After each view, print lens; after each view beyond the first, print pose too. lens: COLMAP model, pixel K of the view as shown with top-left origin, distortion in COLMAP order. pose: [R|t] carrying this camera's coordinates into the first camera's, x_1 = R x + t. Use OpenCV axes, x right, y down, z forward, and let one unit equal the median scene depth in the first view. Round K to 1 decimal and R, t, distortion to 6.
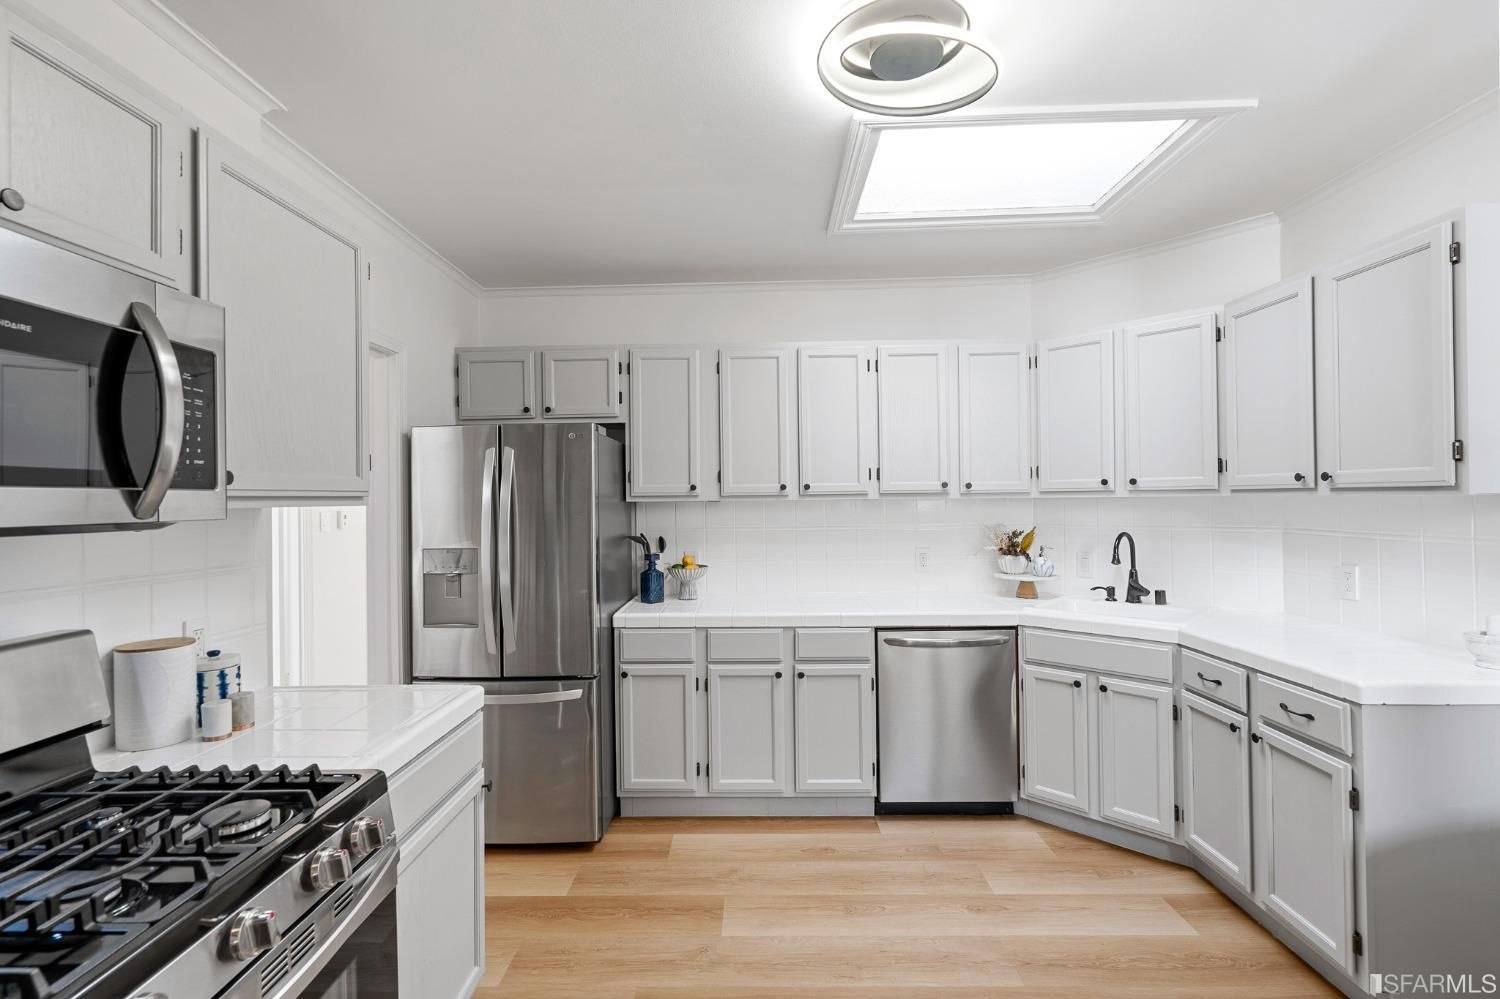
lens RADIAL K [[677.6, 0, 748.3], [0, 677.6, 488.5], [0, 0, 1]] dist [-0.011829, 0.008312]
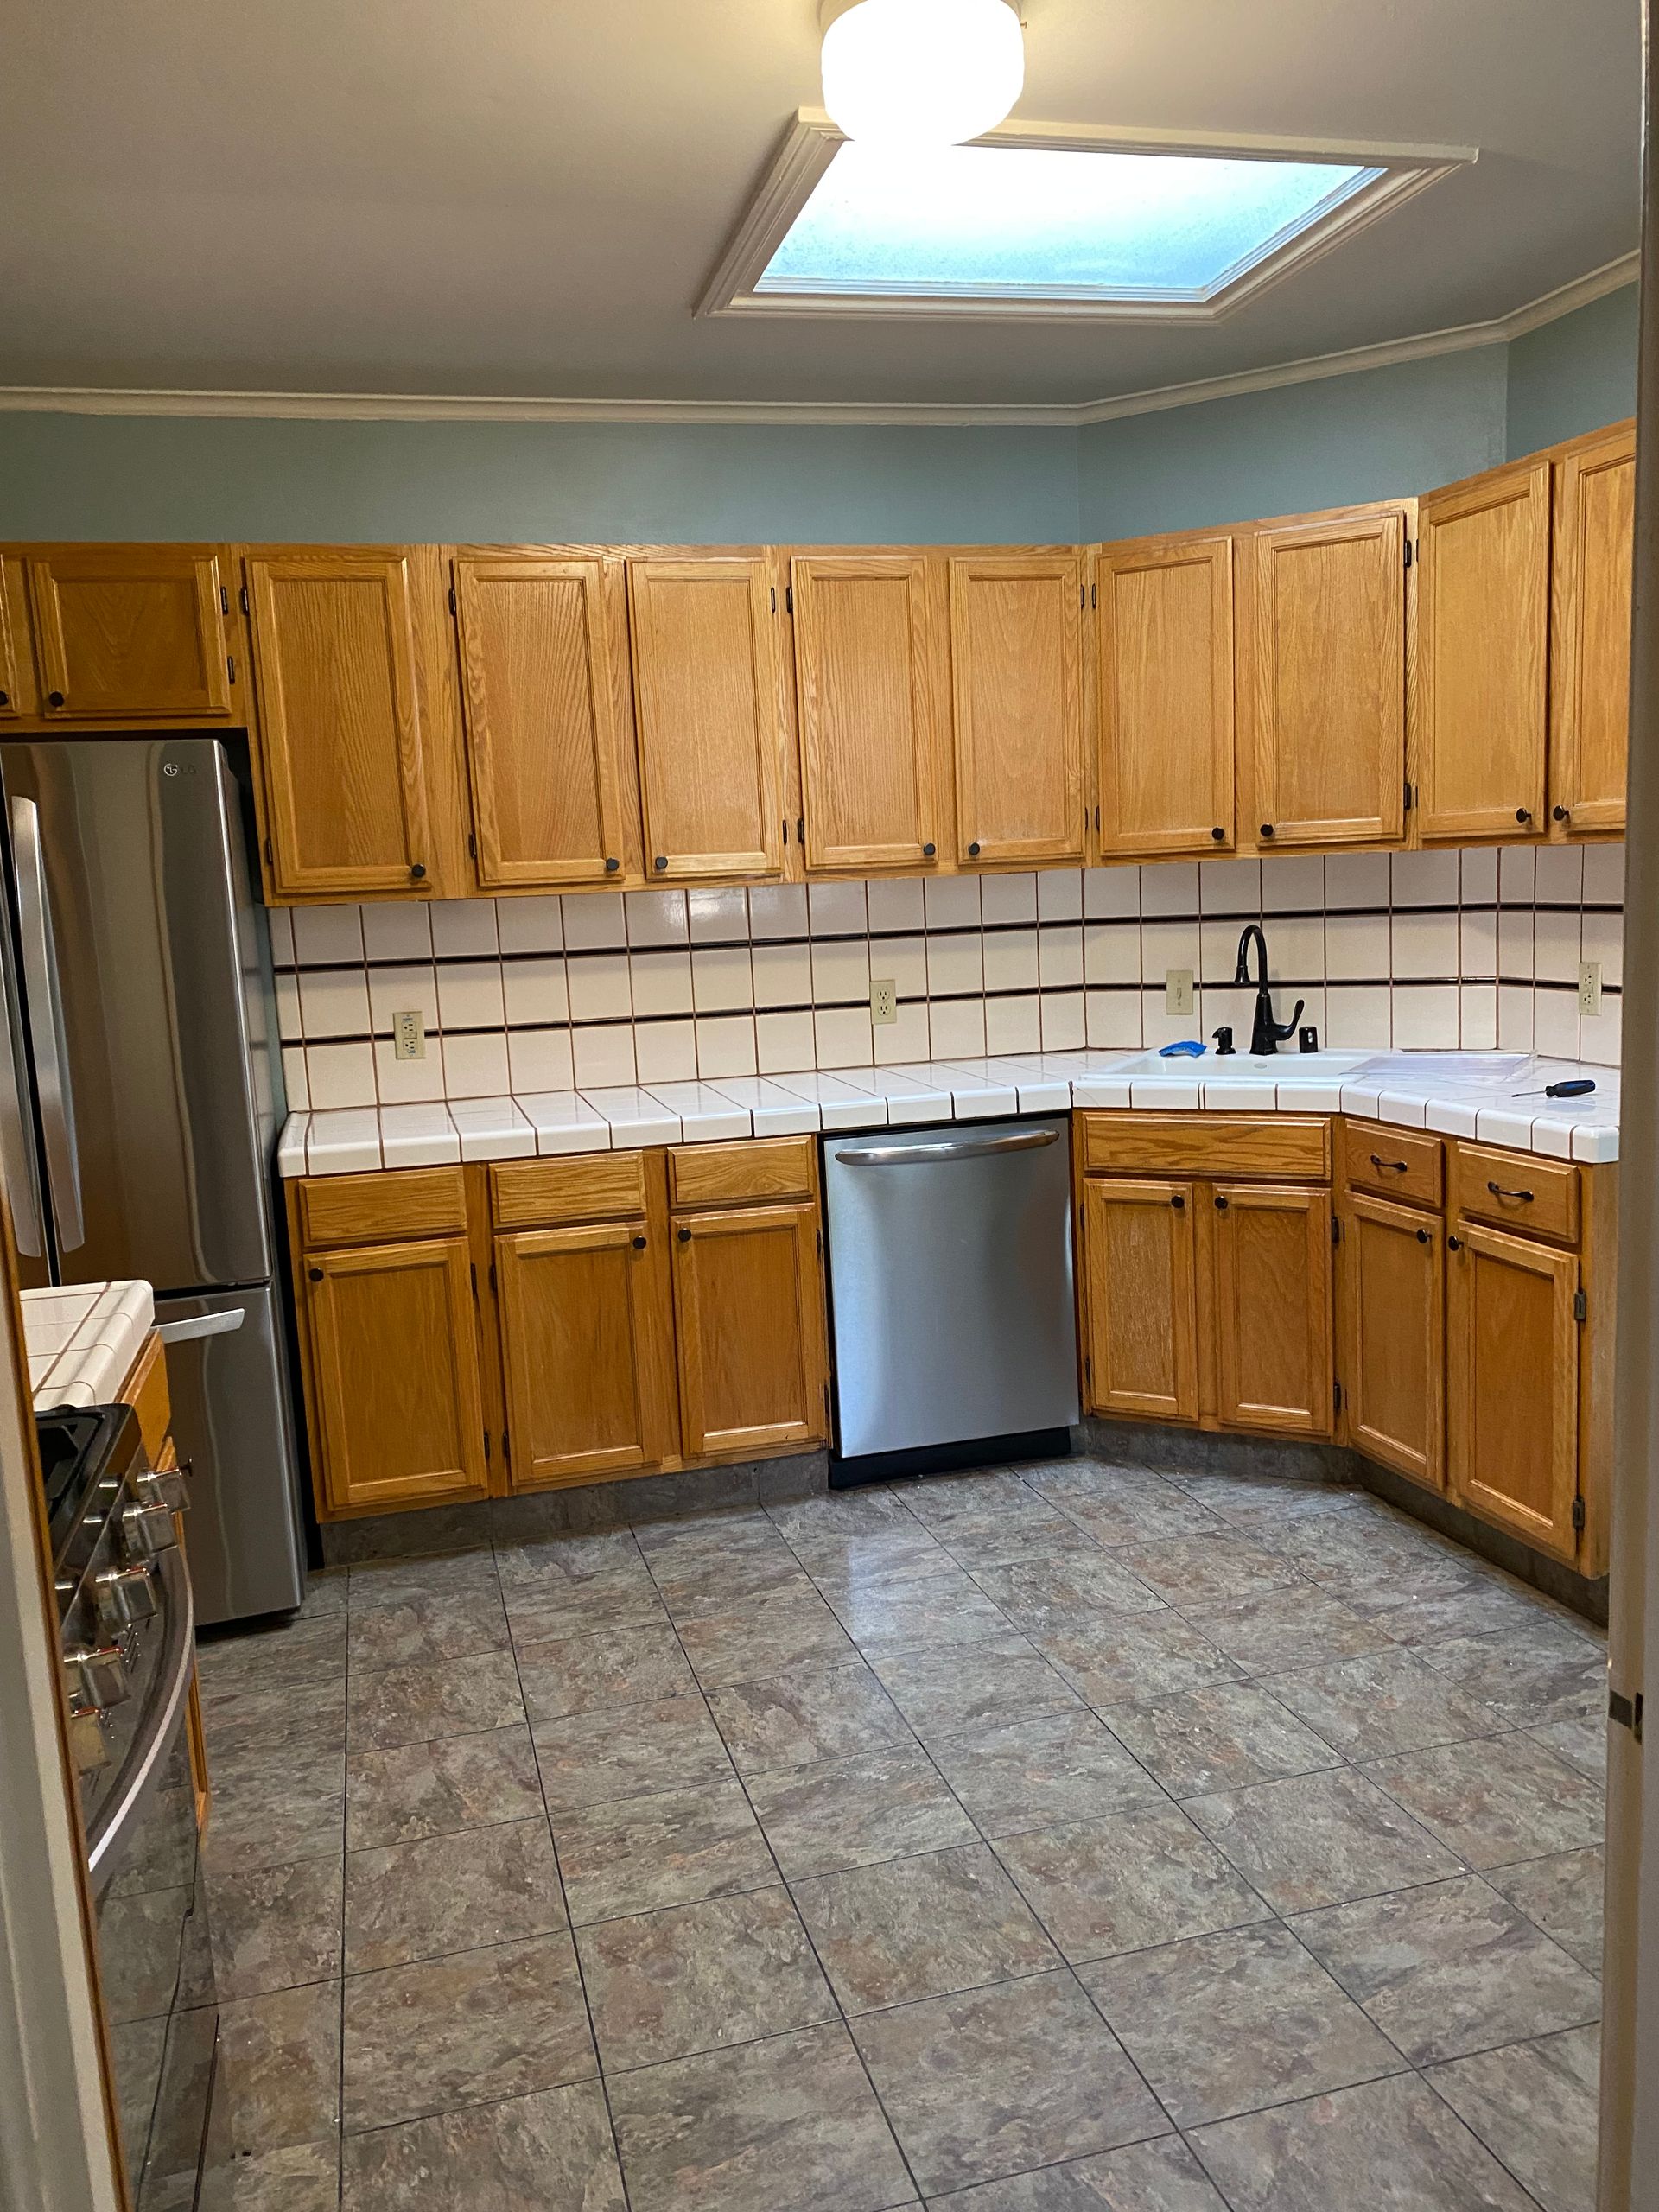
lens RADIAL K [[1672.1, 0, 841.1], [0, 1672.1, 1098.4], [0, 0, 1]] dist [0.036333, 0.002312]
pose [[0.954846, -0.075068, 0.287461, -0.168274], [0.034684, 0.989102, 0.143087, -0.002462], [-0.295069, -0.126655, 0.947044, -0.214569]]
